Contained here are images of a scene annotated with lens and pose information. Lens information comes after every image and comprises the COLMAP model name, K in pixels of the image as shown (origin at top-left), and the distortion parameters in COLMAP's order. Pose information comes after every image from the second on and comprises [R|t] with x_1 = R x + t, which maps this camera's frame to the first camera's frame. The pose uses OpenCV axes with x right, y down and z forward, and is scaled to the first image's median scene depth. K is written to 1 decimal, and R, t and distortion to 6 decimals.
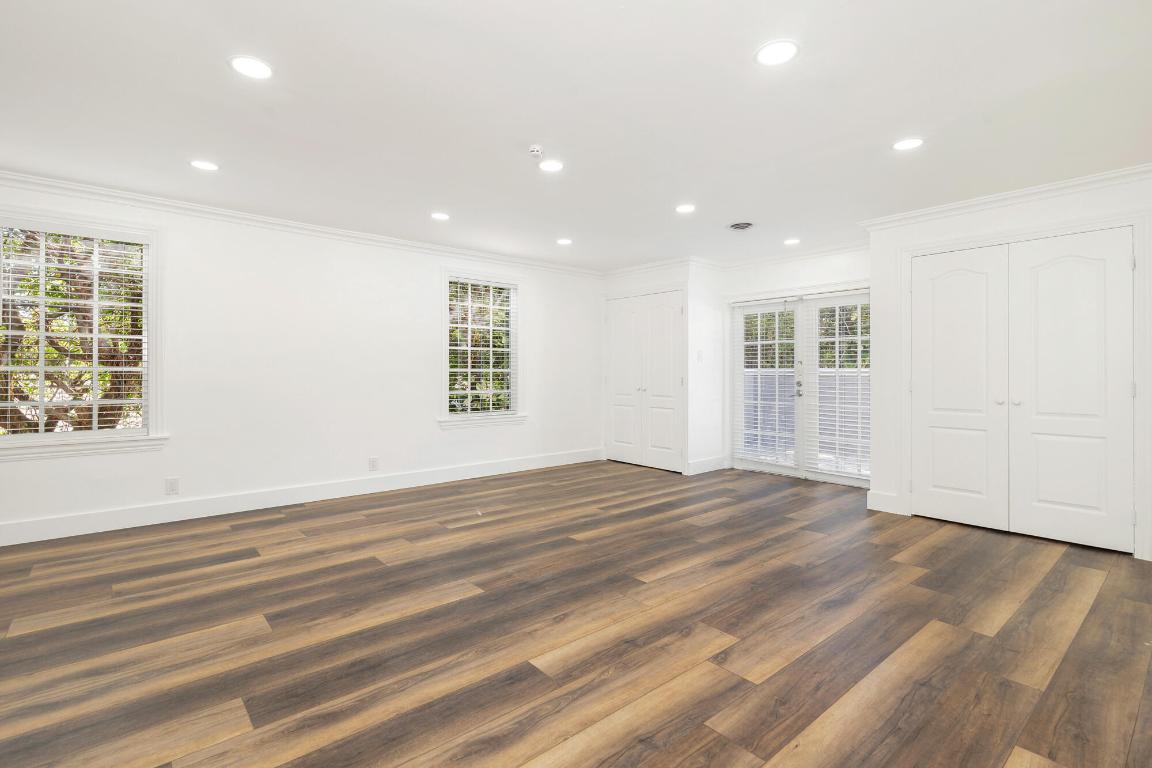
lens RADIAL K [[526.3, 0, 577.3], [0, 526.3, 376.9], [0, 0, 1]] dist [-0.000438, -0.000085]
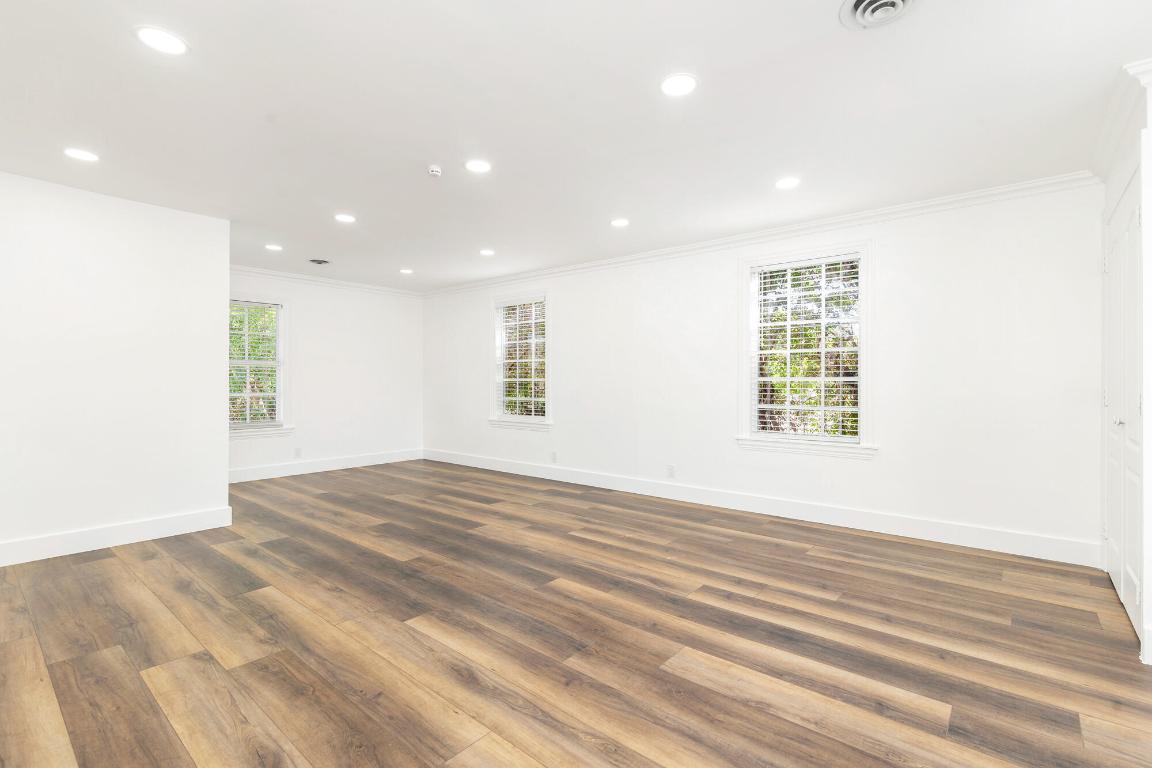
lens RADIAL K [[522.8, 0, 577.3], [0, 522.8, 384.8], [0, 0, 1]] dist [0.004999, 0.000131]
pose [[0.171098, 0.004918, -0.985242, 1.020349], [-0.006804, 0.999970, 0.003810, -0.009796], [0.985231, 0.006051, 0.171126, 1.112674]]
